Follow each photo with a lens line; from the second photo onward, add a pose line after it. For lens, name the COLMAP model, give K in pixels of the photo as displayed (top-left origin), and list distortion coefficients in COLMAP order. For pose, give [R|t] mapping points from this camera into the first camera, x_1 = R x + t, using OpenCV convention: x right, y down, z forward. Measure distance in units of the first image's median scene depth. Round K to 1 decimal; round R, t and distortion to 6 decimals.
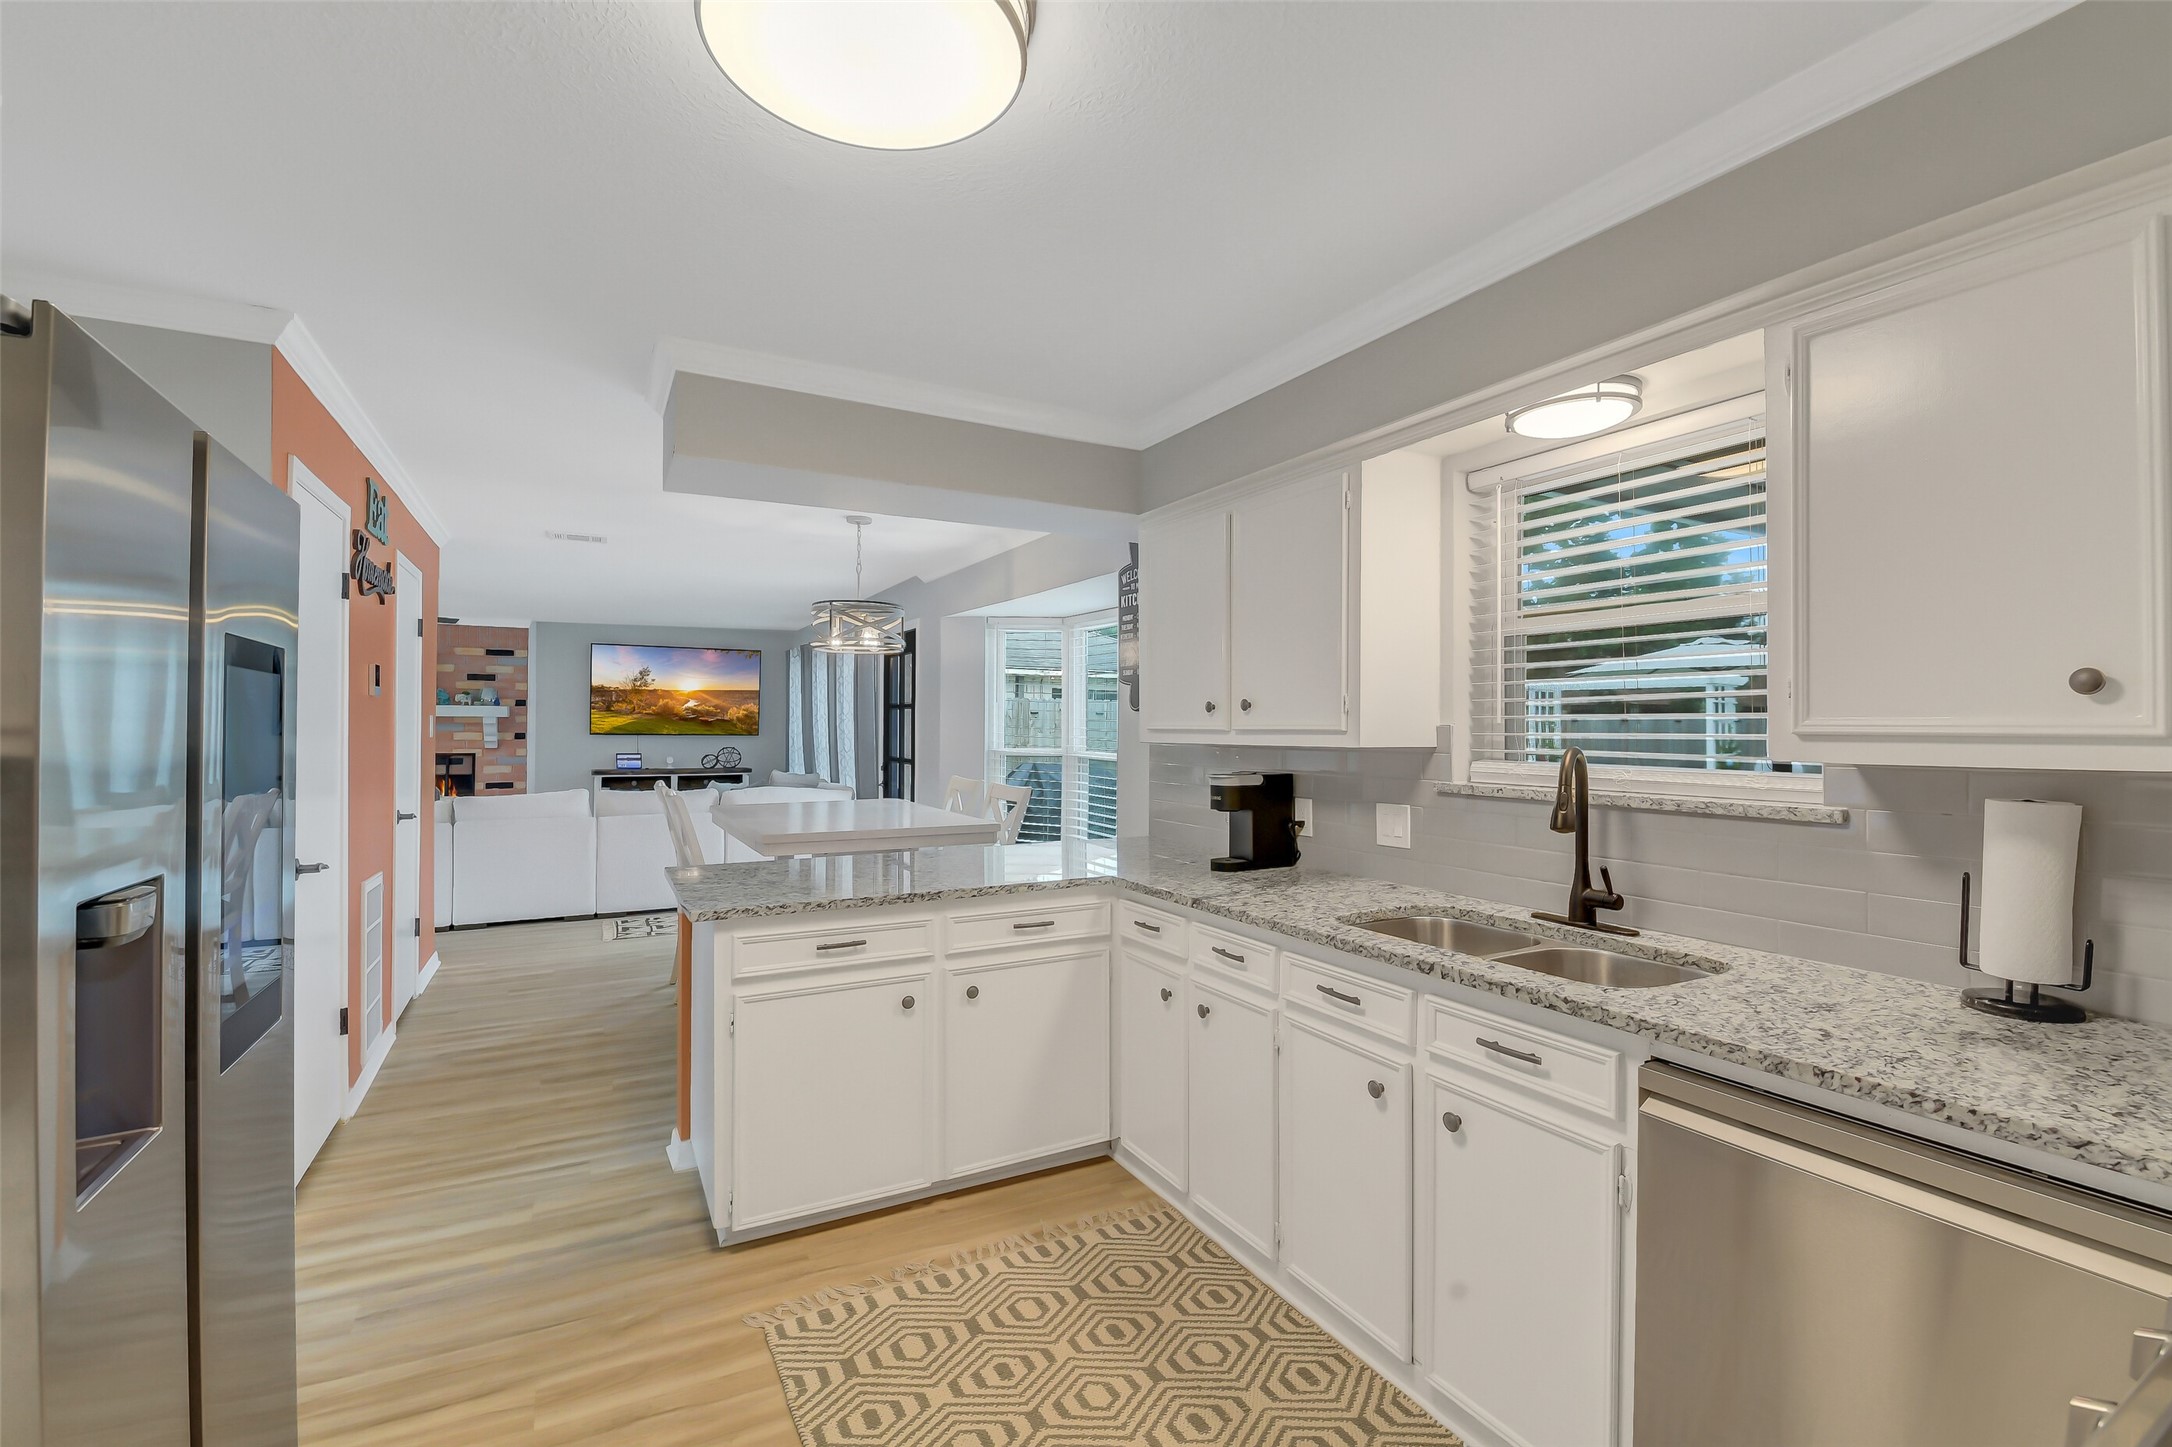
lens RADIAL K [[937.3, 0, 1089.9], [0, 937.3, 721.8], [0, 0, 1]] dist [-0.001483, -0.009773]
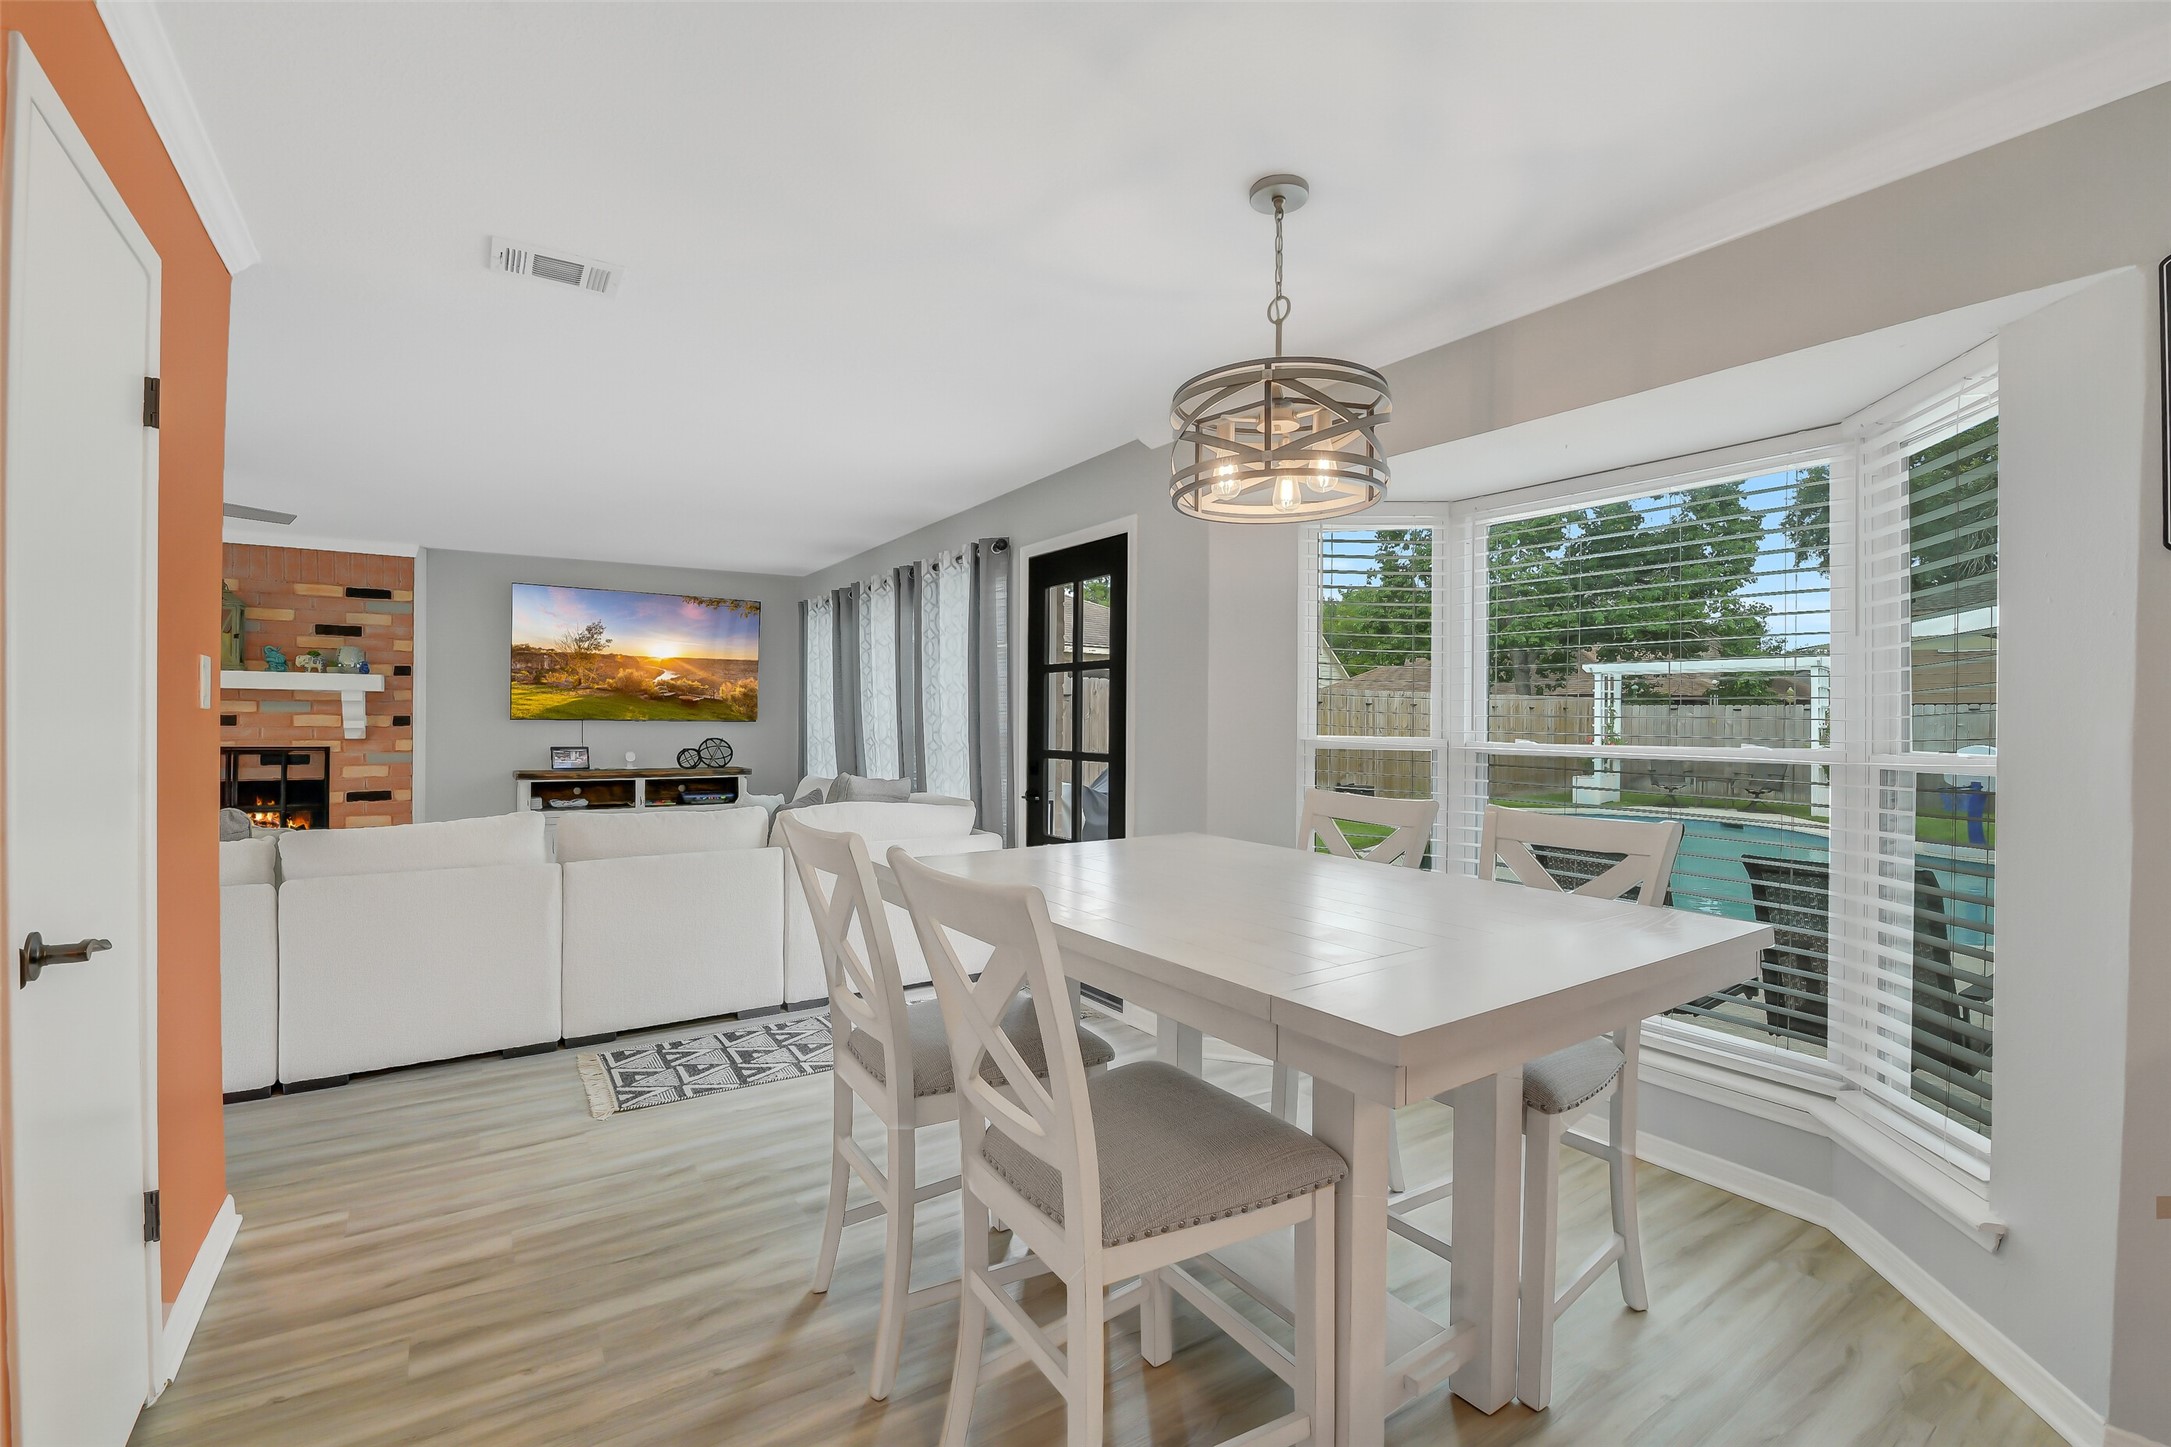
lens RADIAL K [[936.9, 0, 1089.4], [0, 936.9, 721.8], [0, 0, 1]] dist [-0.001483, -0.009773]
pose [[0.995221, -0.000702, 0.097646, -0.195114], [-0.000175, 0.999960, 0.008963, 0.010124], [-0.097648, -0.008937, 0.995181, 0.304165]]
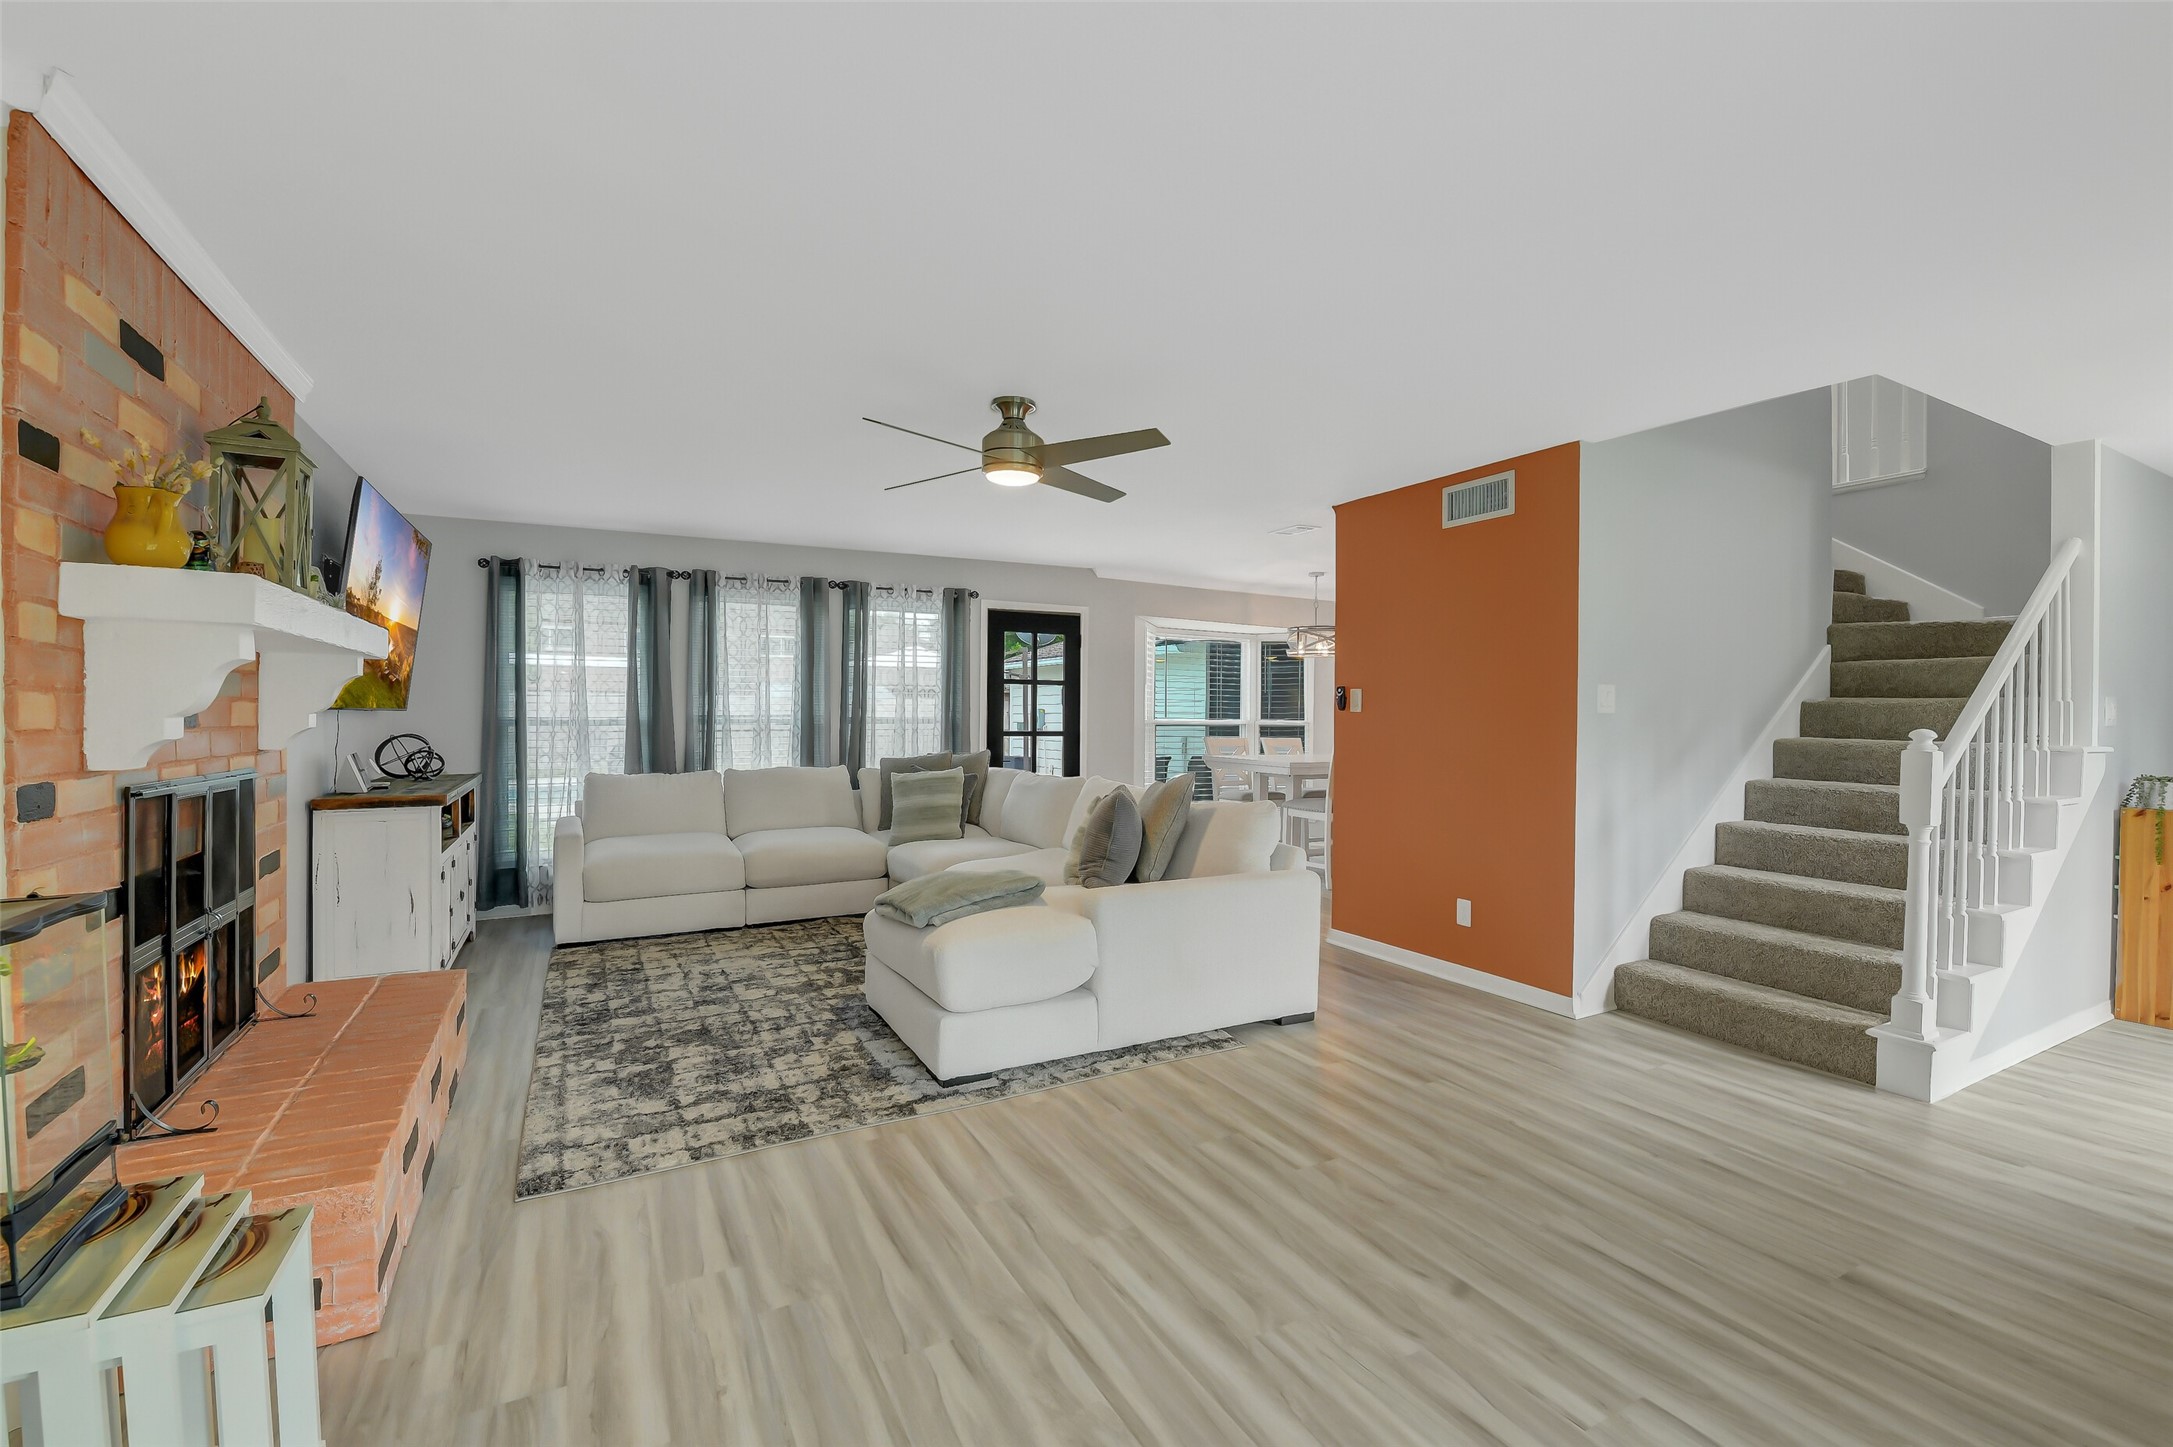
lens RADIAL K [[937.7, 0, 1090.4], [0, 937.7, 721.8], [0, 0, 1]] dist [-0.001483, -0.009773]
pose [[-0.004265, -0.013355, 0.999902, -0.970730], [-0.012889, 0.999828, 0.013299, 0.010329], [-0.999908, -0.012831, -0.004436, 0.725548]]
